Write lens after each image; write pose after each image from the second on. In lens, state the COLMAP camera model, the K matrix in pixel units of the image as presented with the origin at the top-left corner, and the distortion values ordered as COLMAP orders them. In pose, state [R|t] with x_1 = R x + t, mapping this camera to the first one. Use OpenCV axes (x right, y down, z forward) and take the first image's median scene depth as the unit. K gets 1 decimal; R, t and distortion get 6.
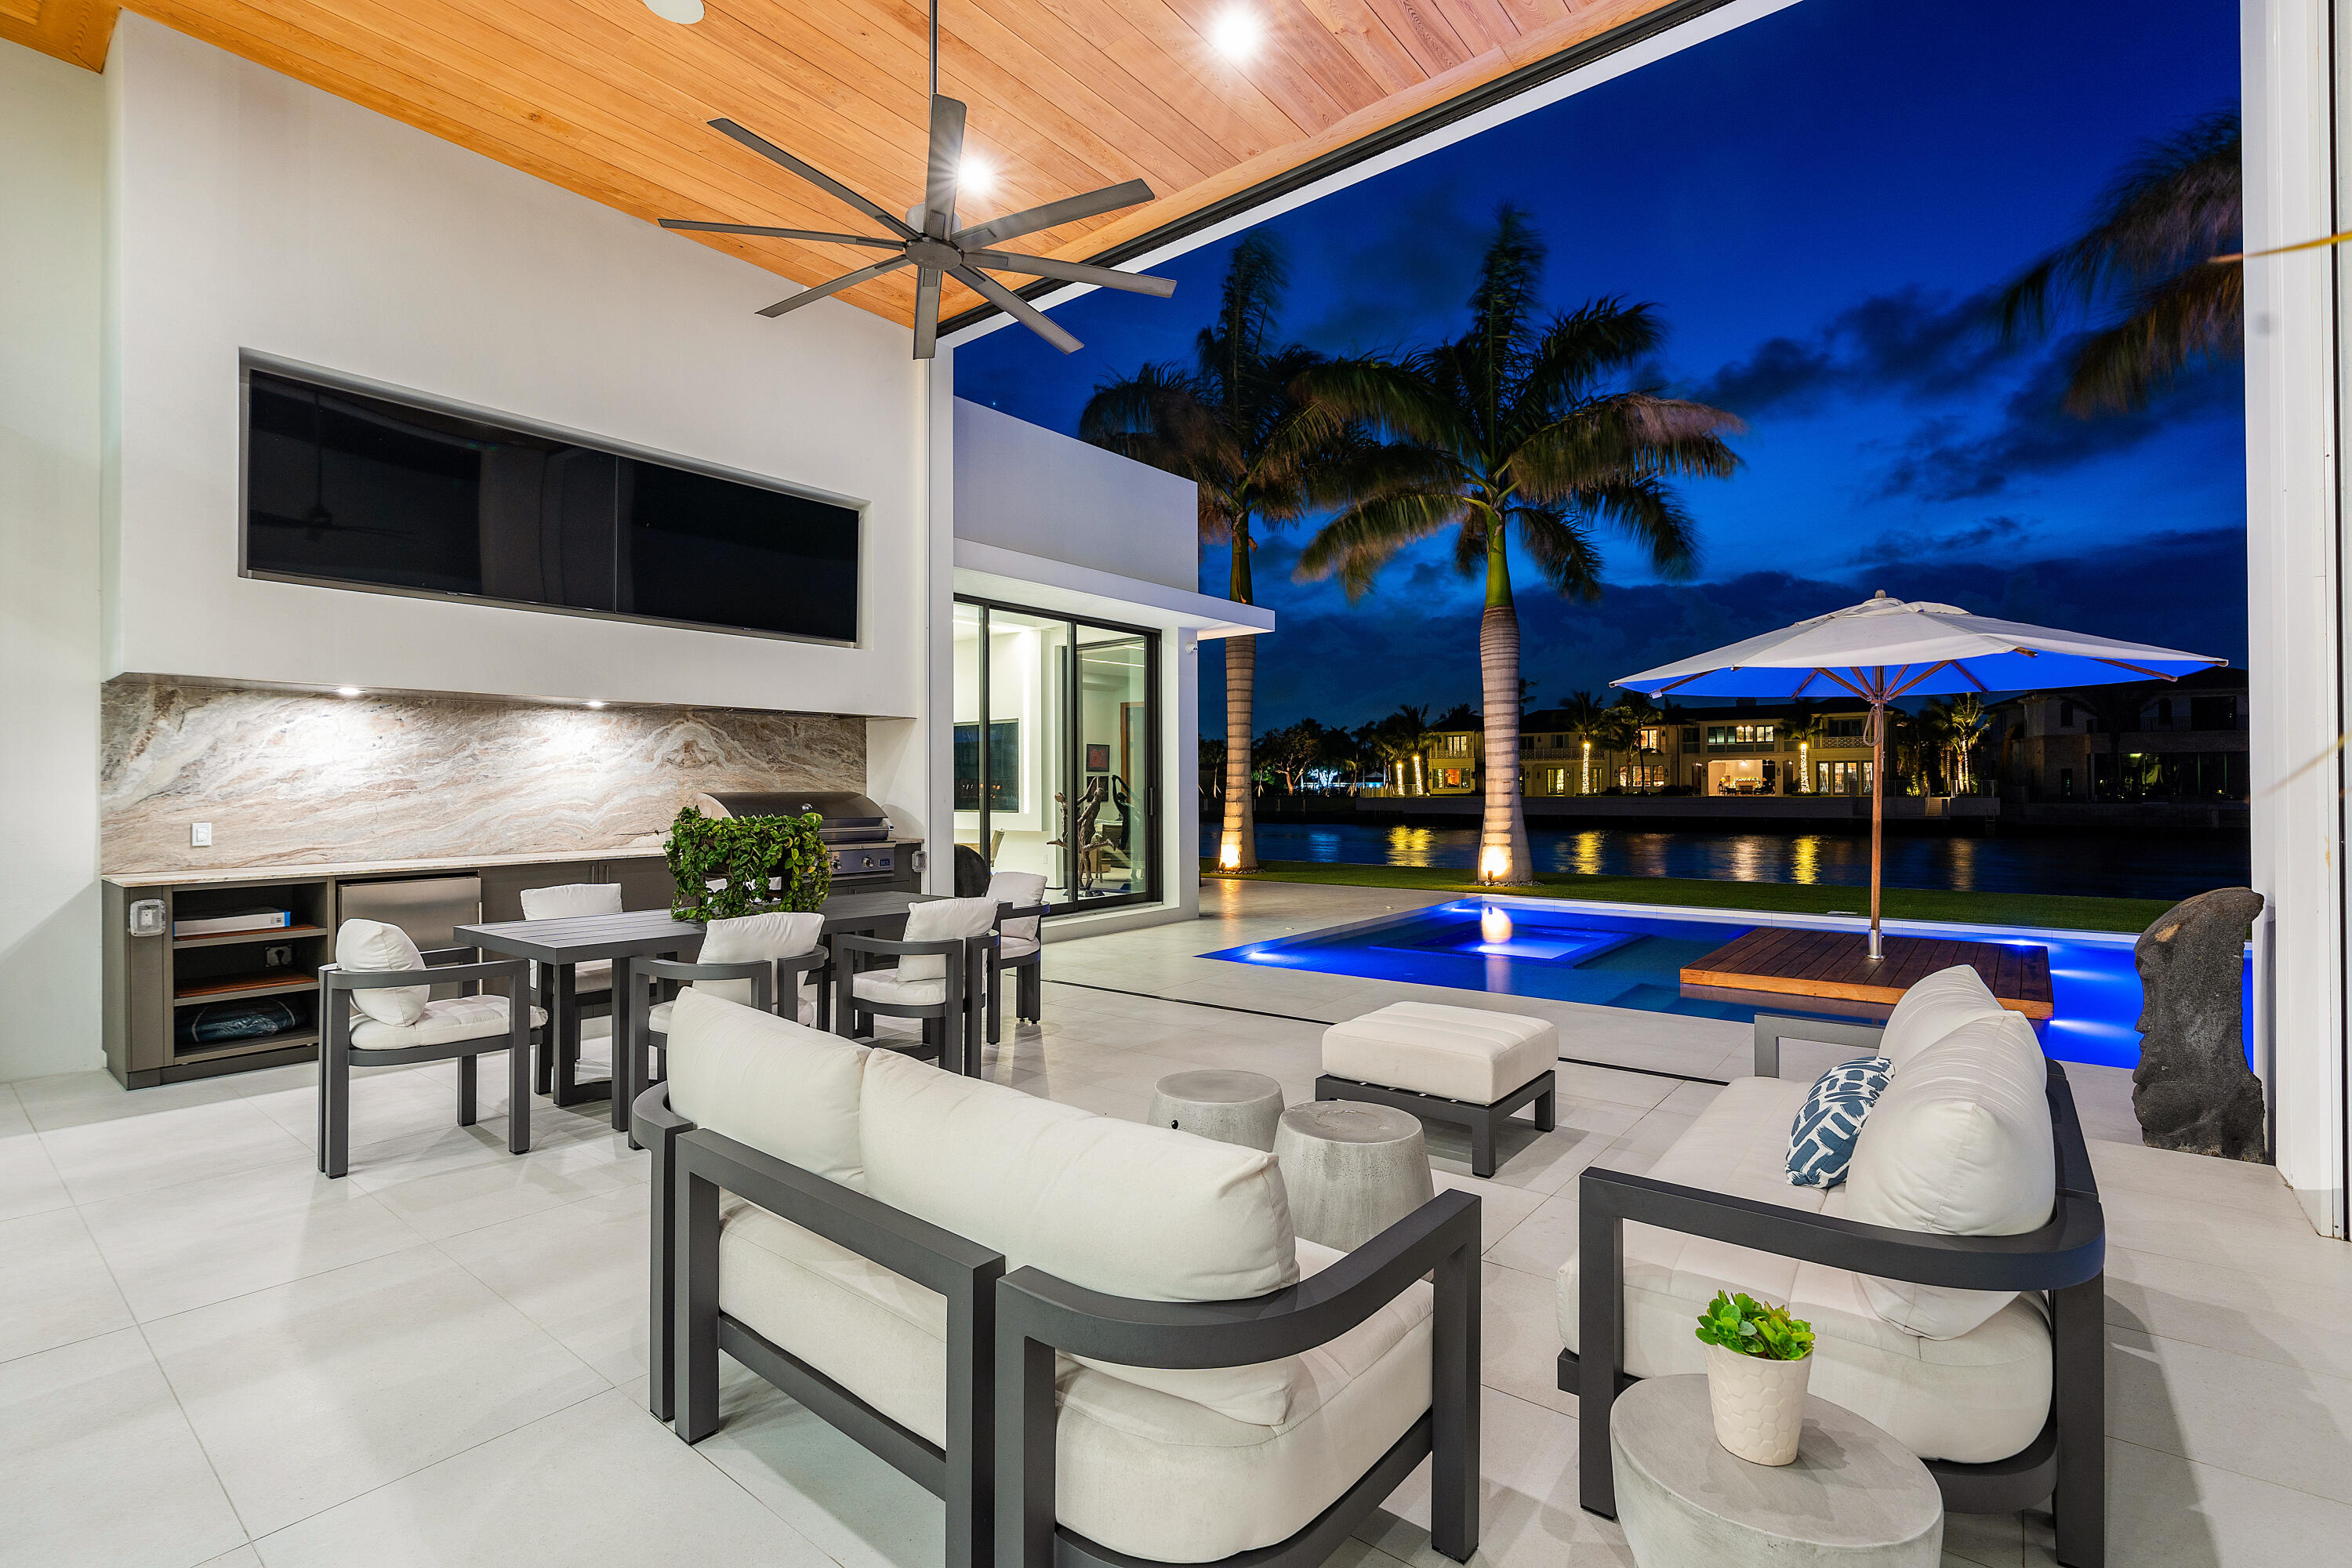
lens RADIAL K [[1097.0, 0, 1192.7], [0, 1097.0, 780.8], [0, 0, 1]] dist [-0.003313, -0.000354]
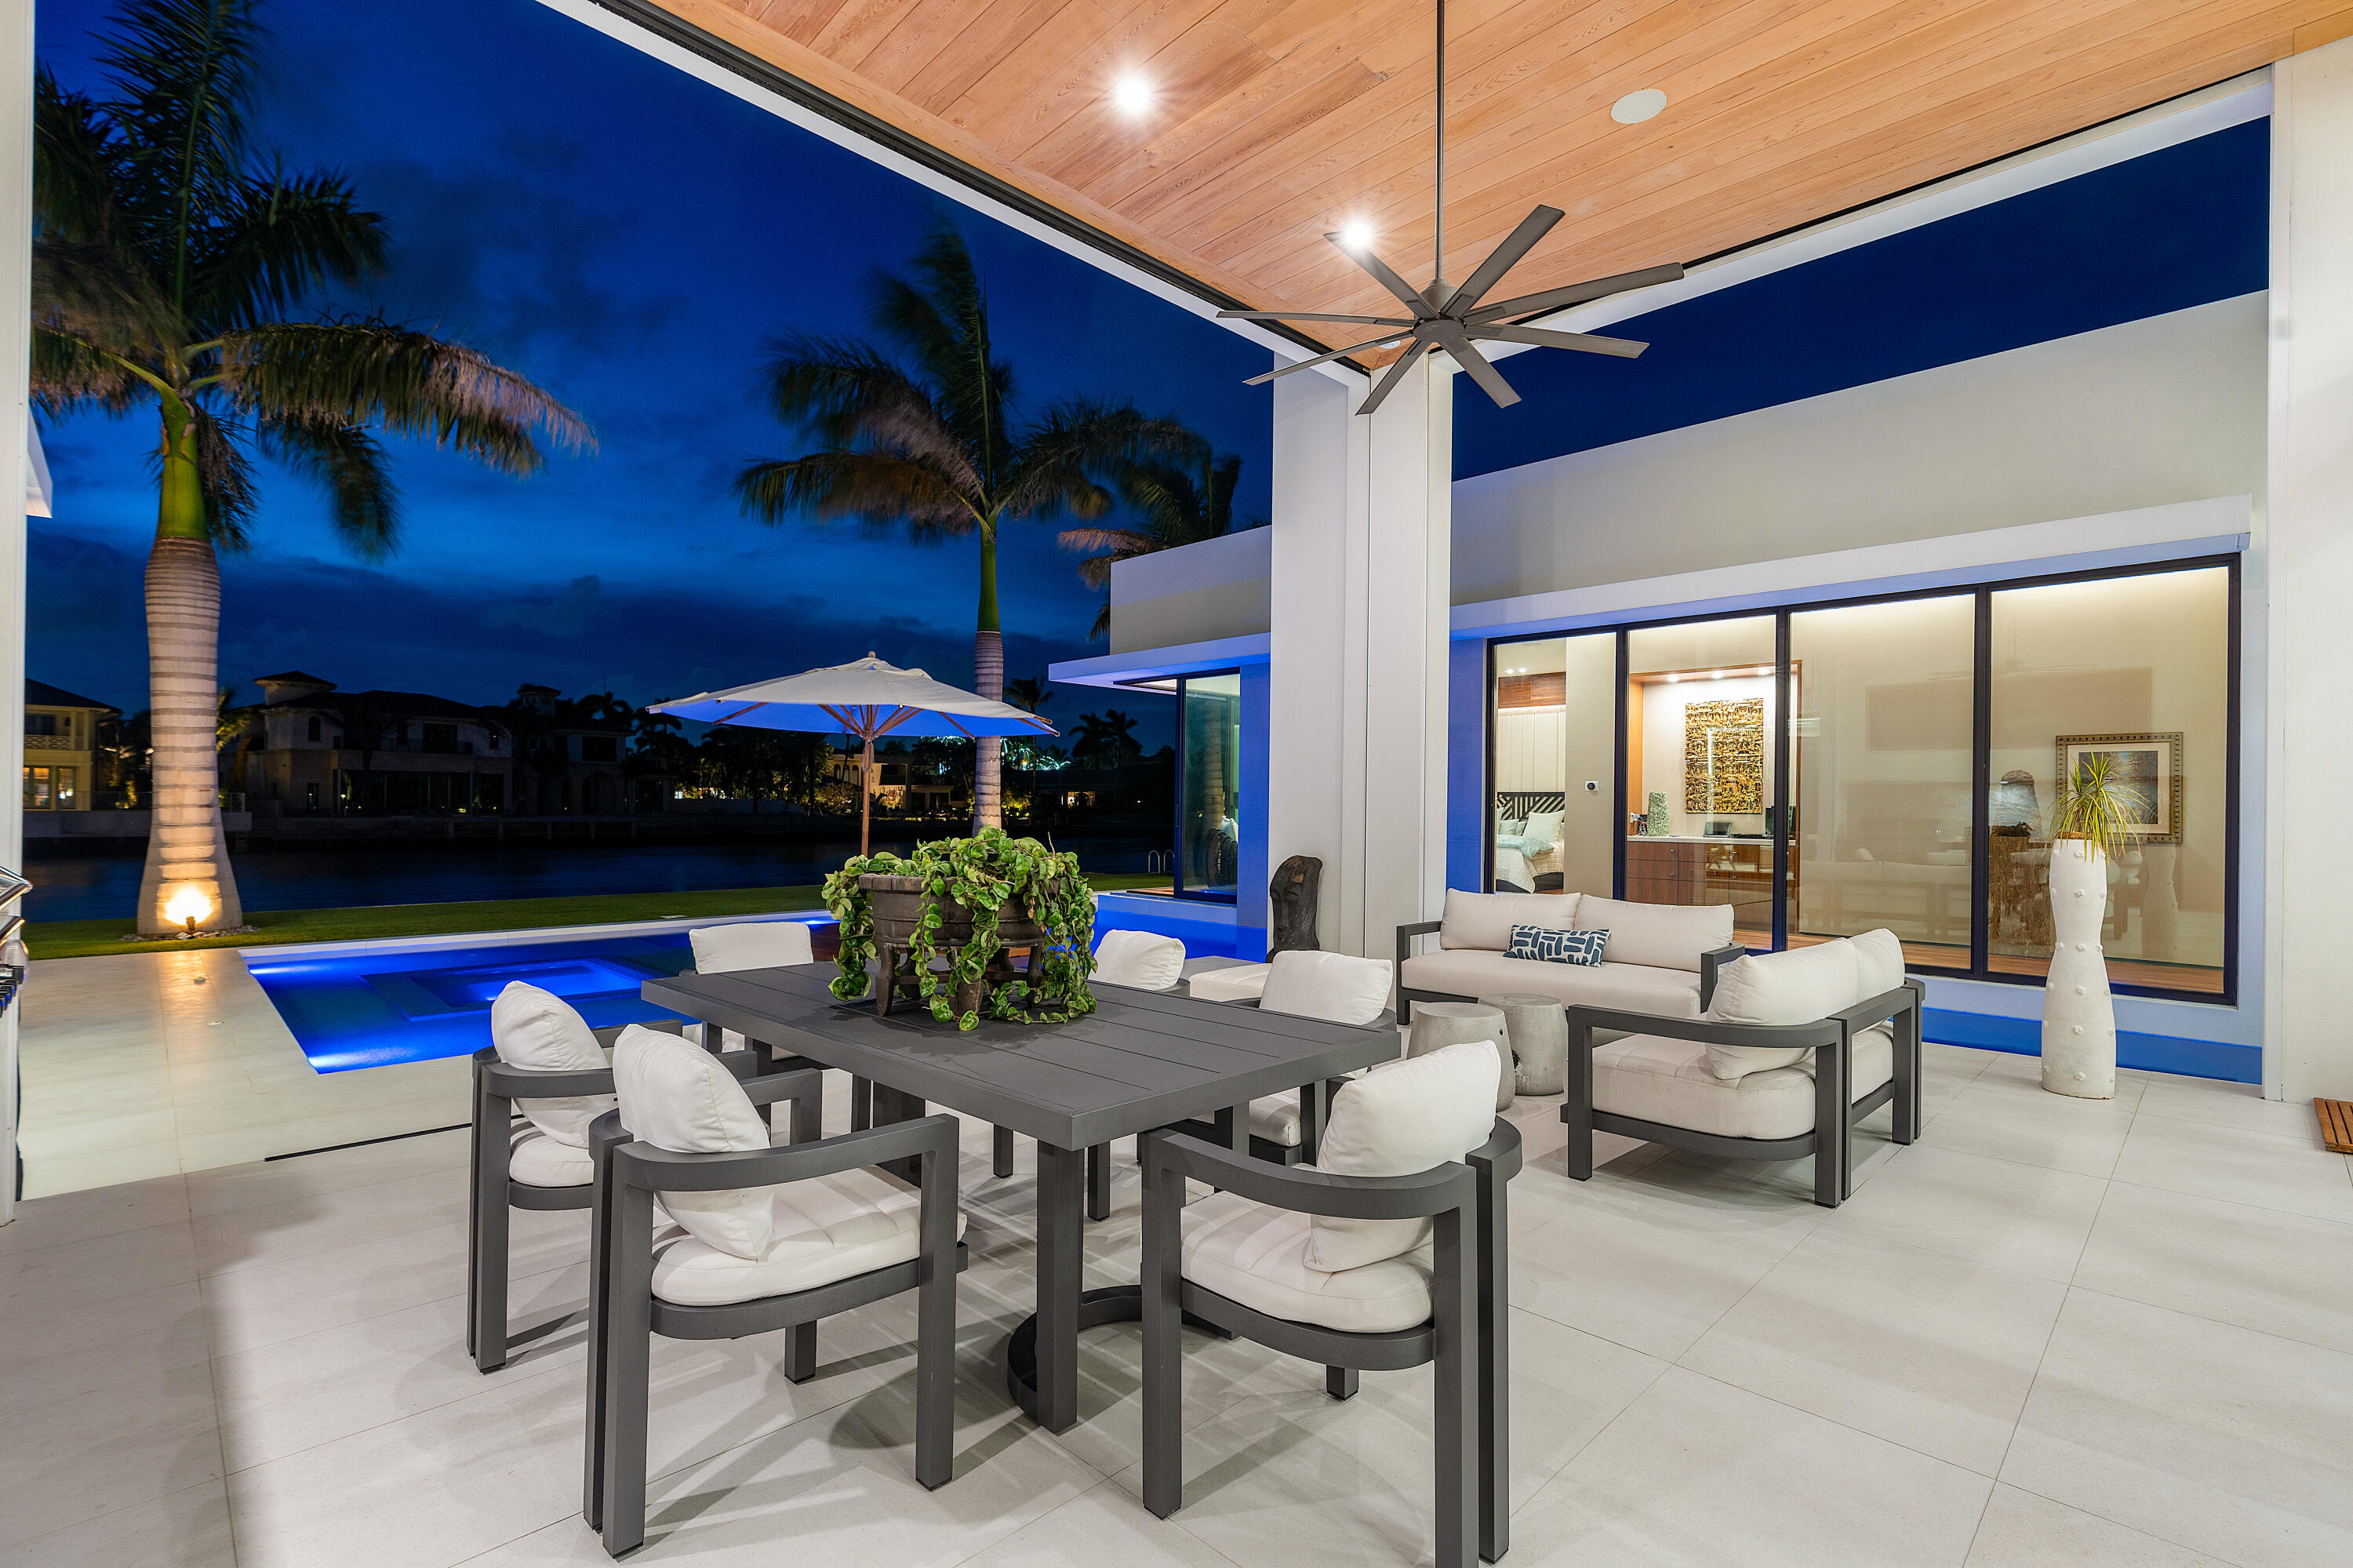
lens RADIAL K [[1115.6, 0, 1166.5], [0, 1115.6, 839.6], [0, 0, 1]] dist [0.000329, 0.000040]
pose [[0.122801, -0.024405, 0.992131, -0.357062], [-0.016191, 0.999515, 0.026591, 0.003653], [-0.992299, -0.019329, 0.122346, 0.289418]]
